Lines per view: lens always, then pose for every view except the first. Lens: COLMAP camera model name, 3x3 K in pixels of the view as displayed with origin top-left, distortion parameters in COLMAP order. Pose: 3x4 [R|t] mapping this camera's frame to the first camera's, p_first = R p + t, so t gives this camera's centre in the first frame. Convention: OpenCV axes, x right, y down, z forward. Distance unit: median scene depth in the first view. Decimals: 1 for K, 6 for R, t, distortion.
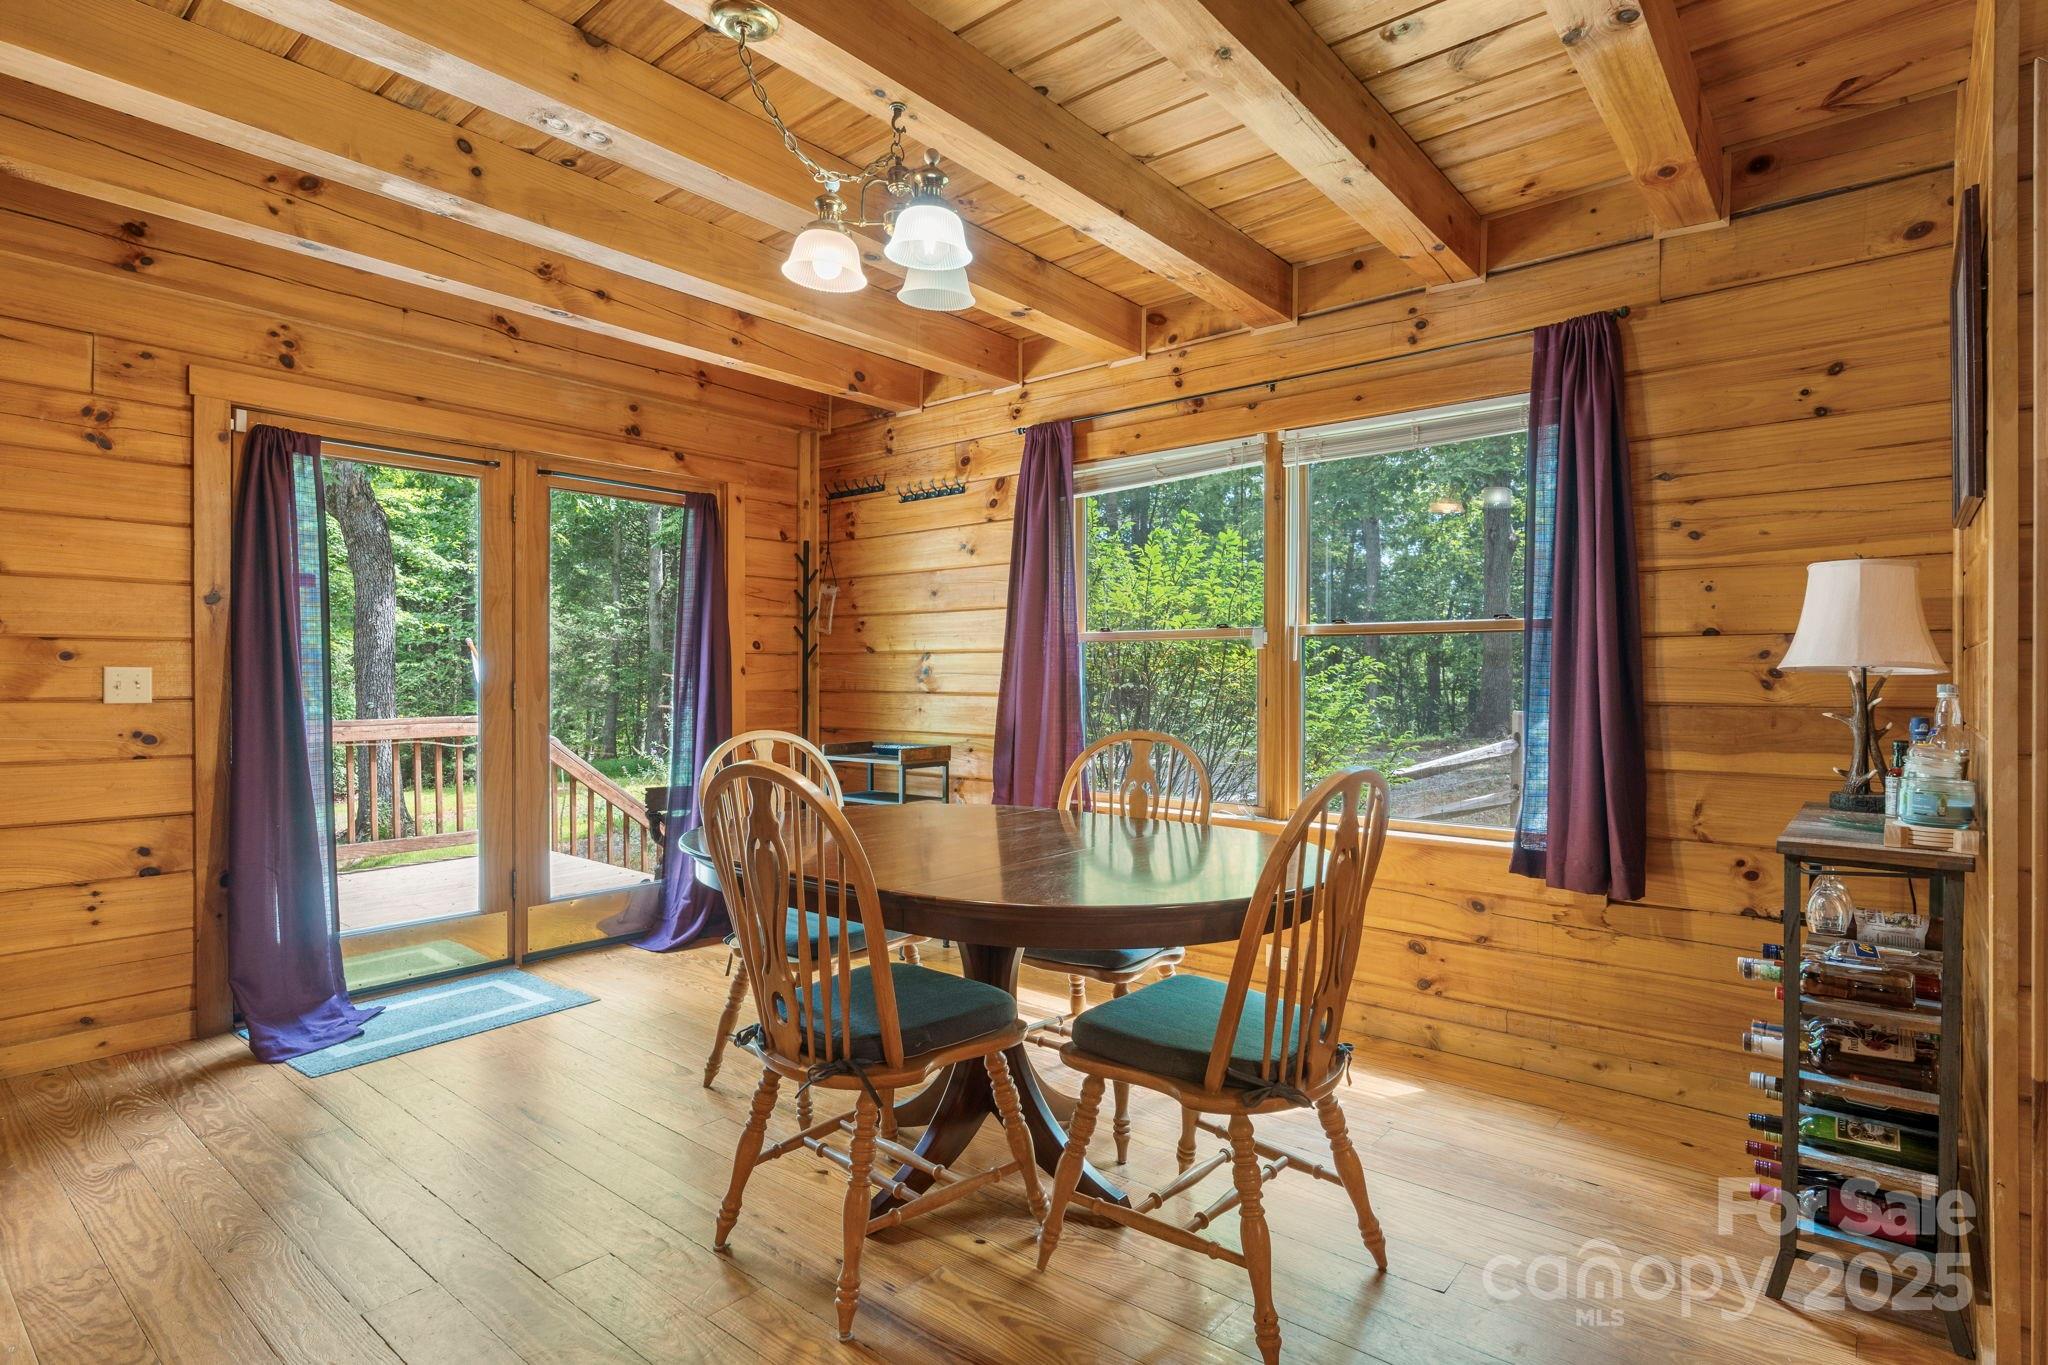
lens RADIAL K [[1024.7, 0, 1025.5], [0, 1024.7, 679.0], [0, 0, 1]] dist [0.000743, 0.000242]
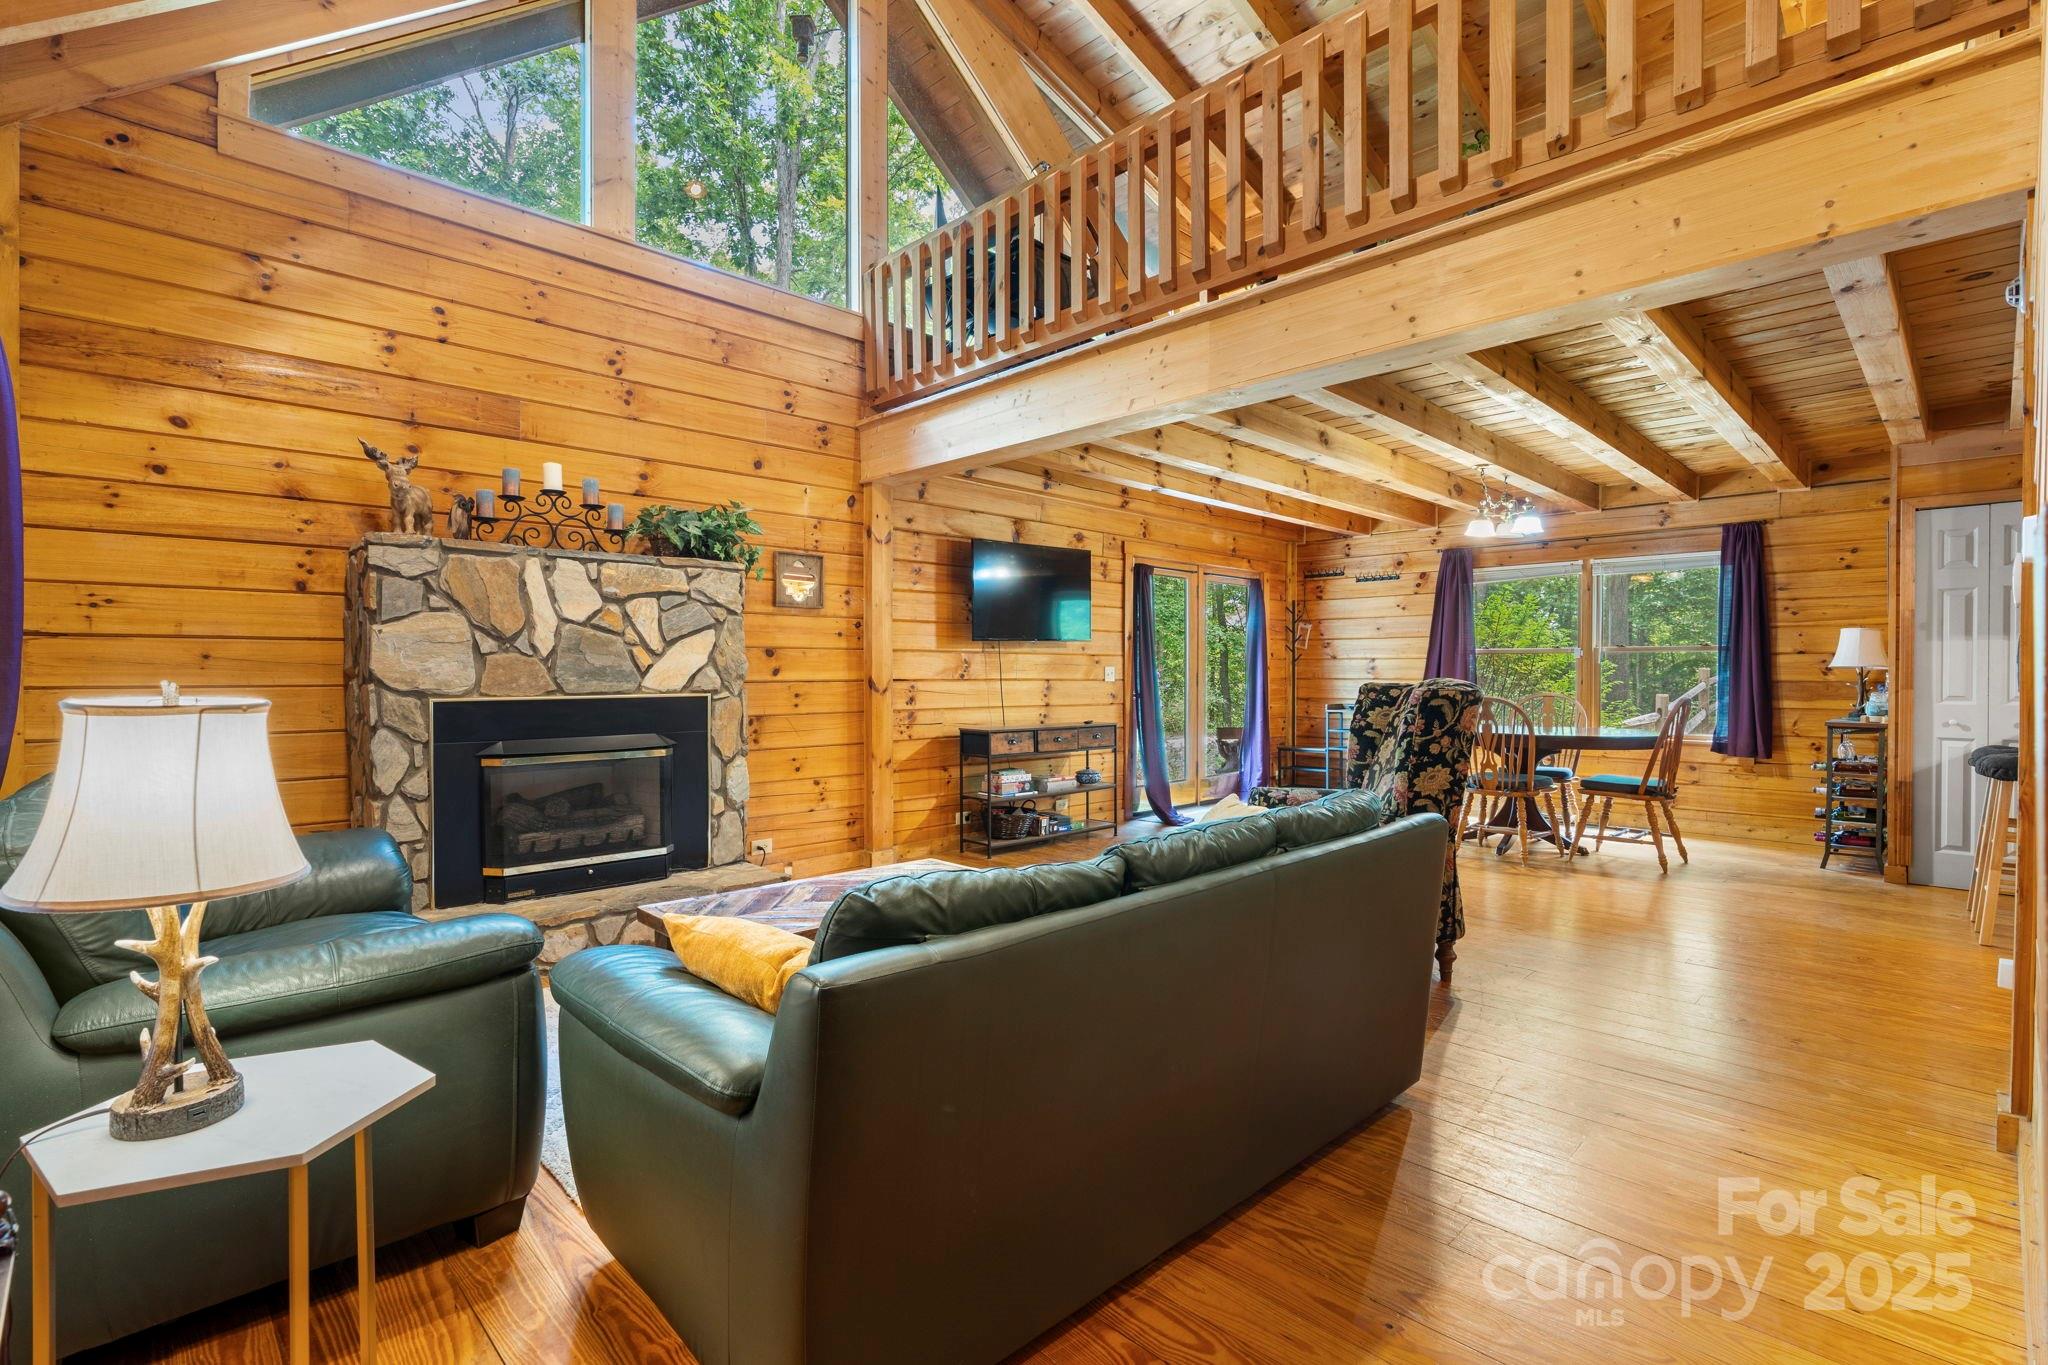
lens RADIAL K [[931.9, 0, 1024.1], [0, 931.9, 684.6], [0, 0, 1]] dist [-0.002262, -0.000193]
pose [[0.995397, 0.001513, -0.095820, -0.958533], [-0.000549, 0.999949, 0.010092, 0.010407], [0.095831, -0.009993, 0.995347, -1.380279]]
